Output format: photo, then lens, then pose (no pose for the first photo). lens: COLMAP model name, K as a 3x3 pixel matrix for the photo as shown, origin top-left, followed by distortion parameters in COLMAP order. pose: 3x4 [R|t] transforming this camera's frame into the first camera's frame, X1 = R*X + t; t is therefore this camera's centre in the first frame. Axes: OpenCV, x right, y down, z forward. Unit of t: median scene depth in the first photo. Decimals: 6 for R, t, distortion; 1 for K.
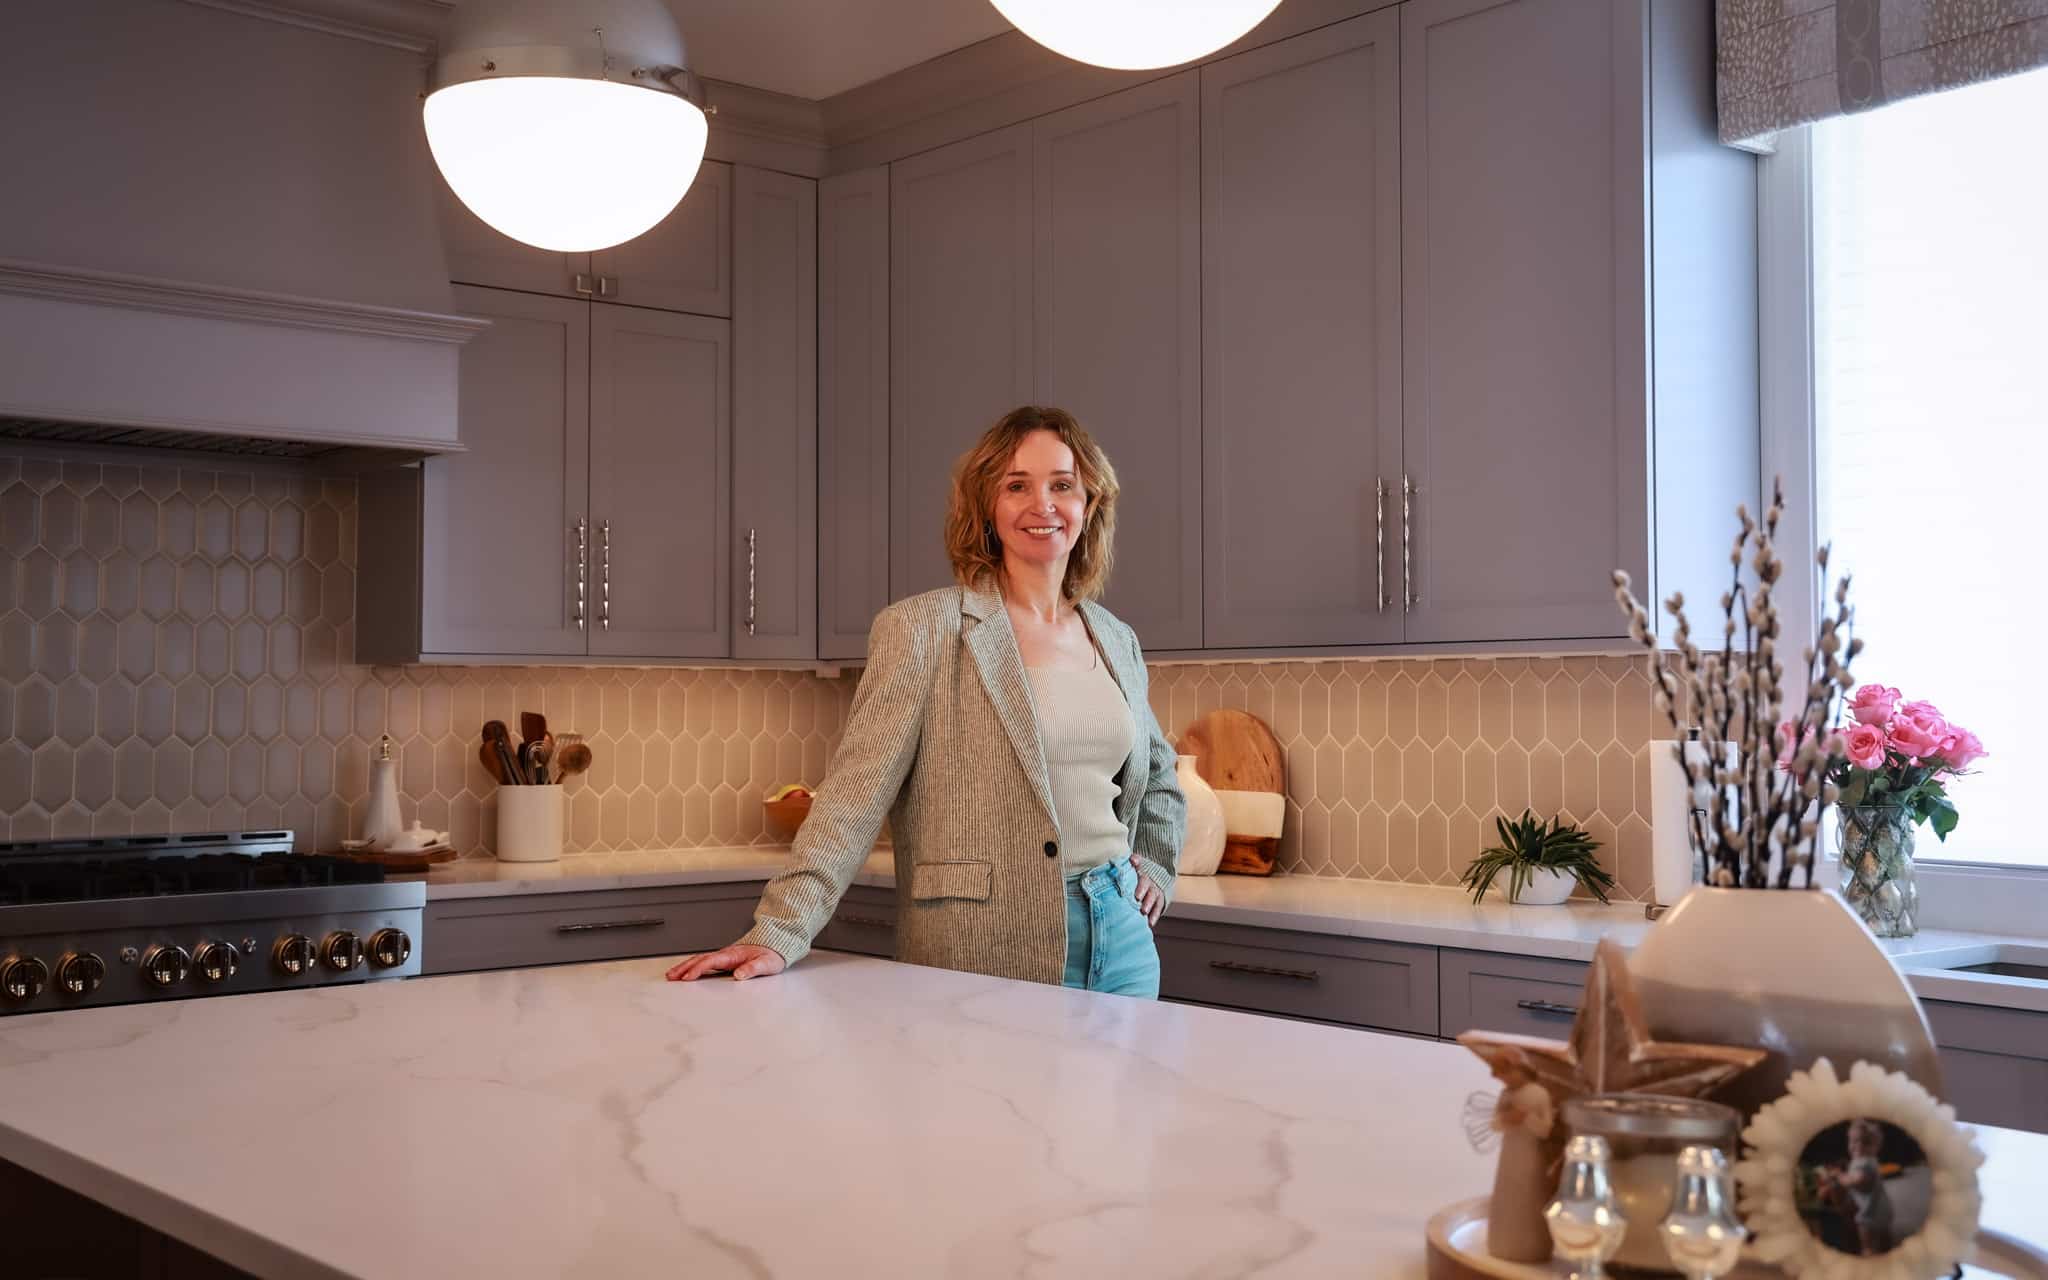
lens RADIAL K [[2222.8, 0, 1015.1], [0, 2222.8, 632.6], [0, 0, 1]] dist [0.049540, 0.000000]
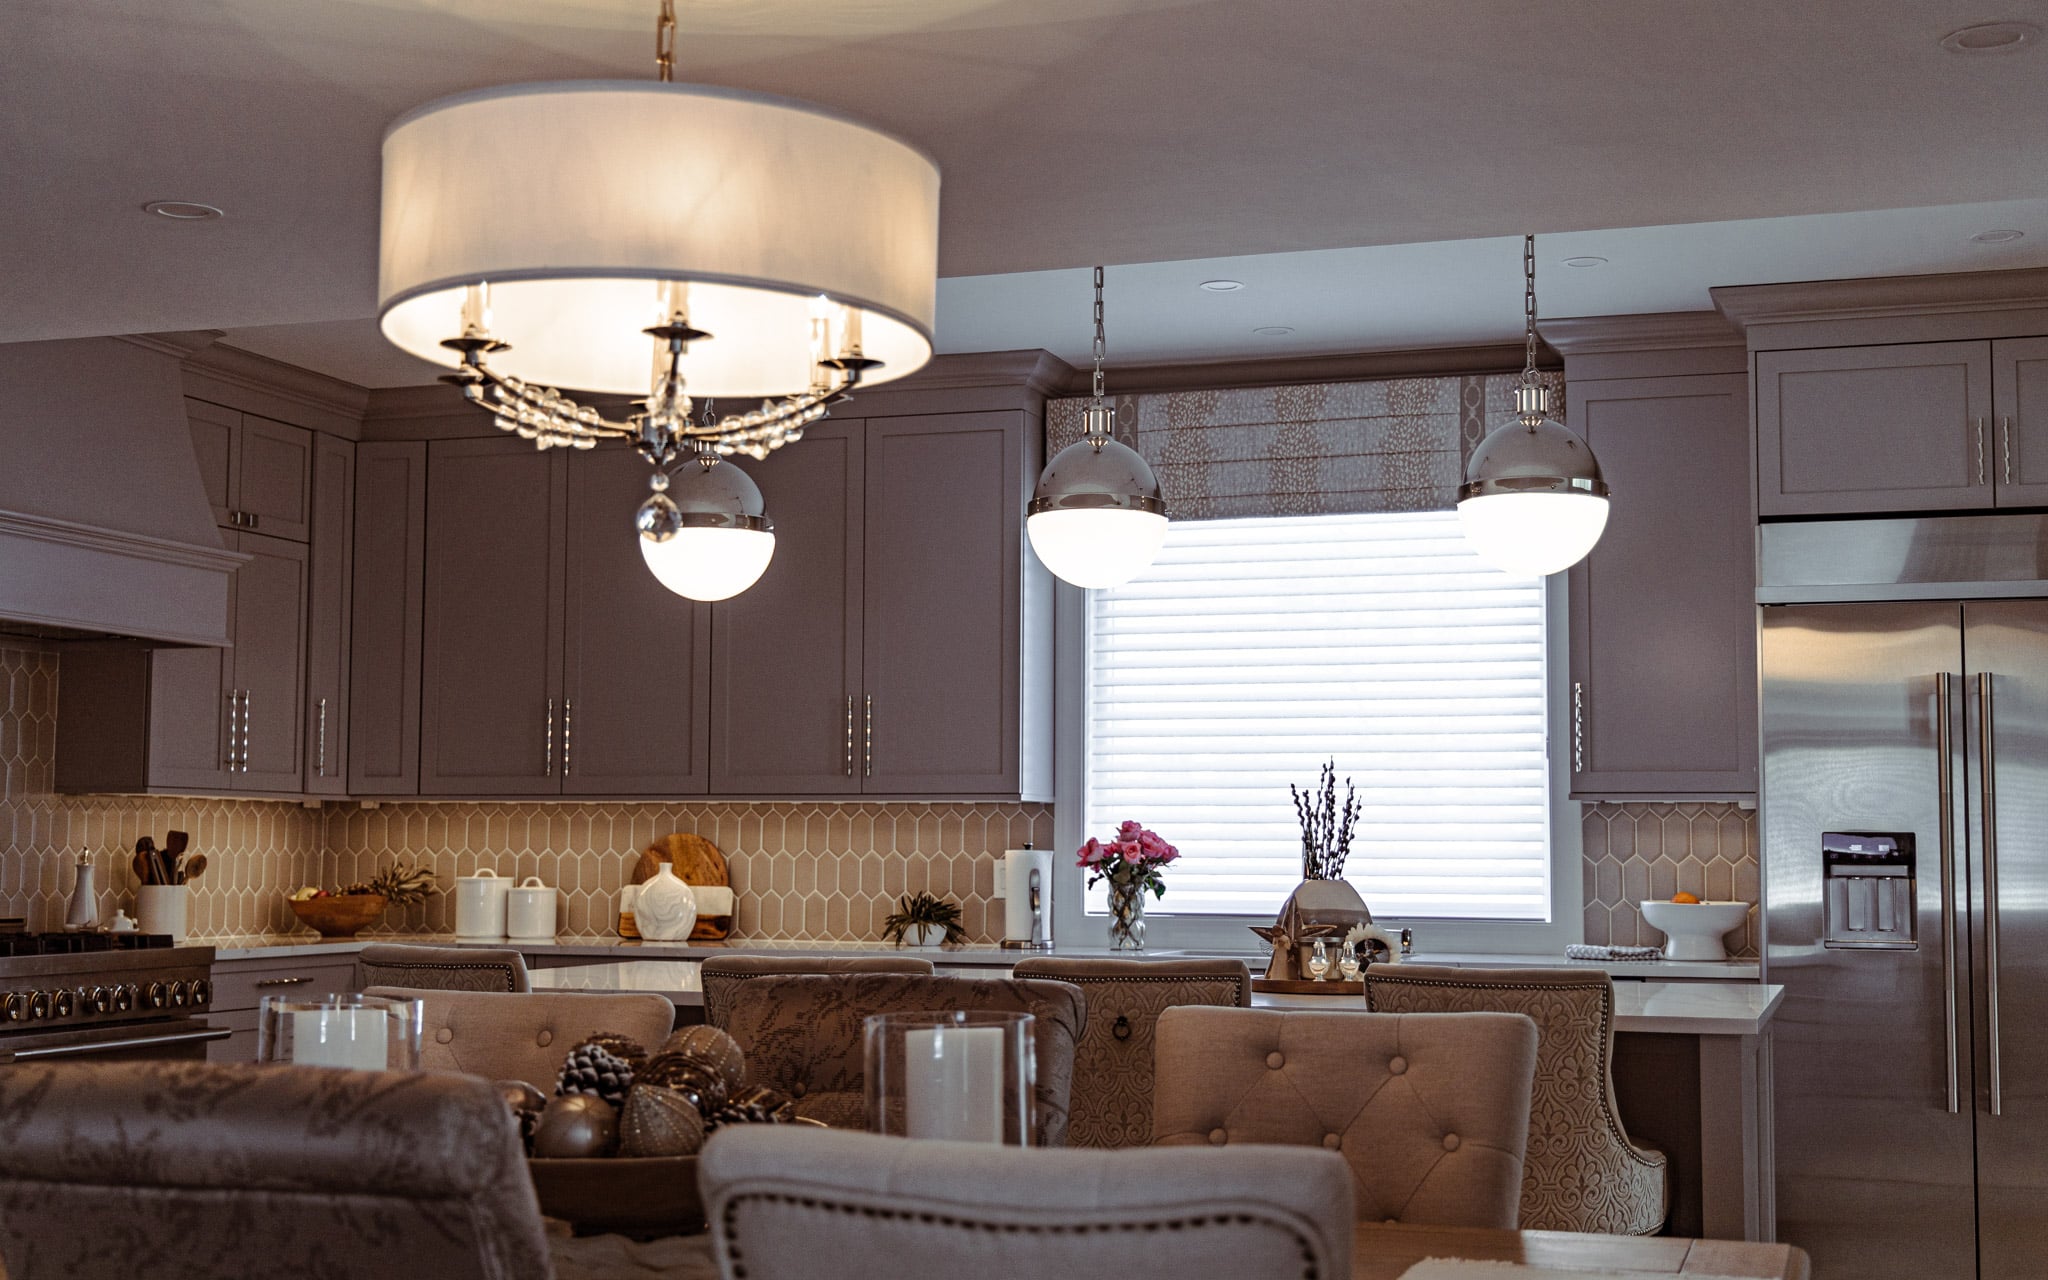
lens RADIAL K [[2607.4, 0, 1027.9], [0, 2607.4, 641.5], [0, 0, 1]] dist [-0.001326, 0.000000]
pose [[0.843973, 0.049859, 0.534063, -0.695266], [-0.024318, 0.998203, -0.054761, -0.004953], [-0.535834, 0.033230, 0.843669, -0.668746]]
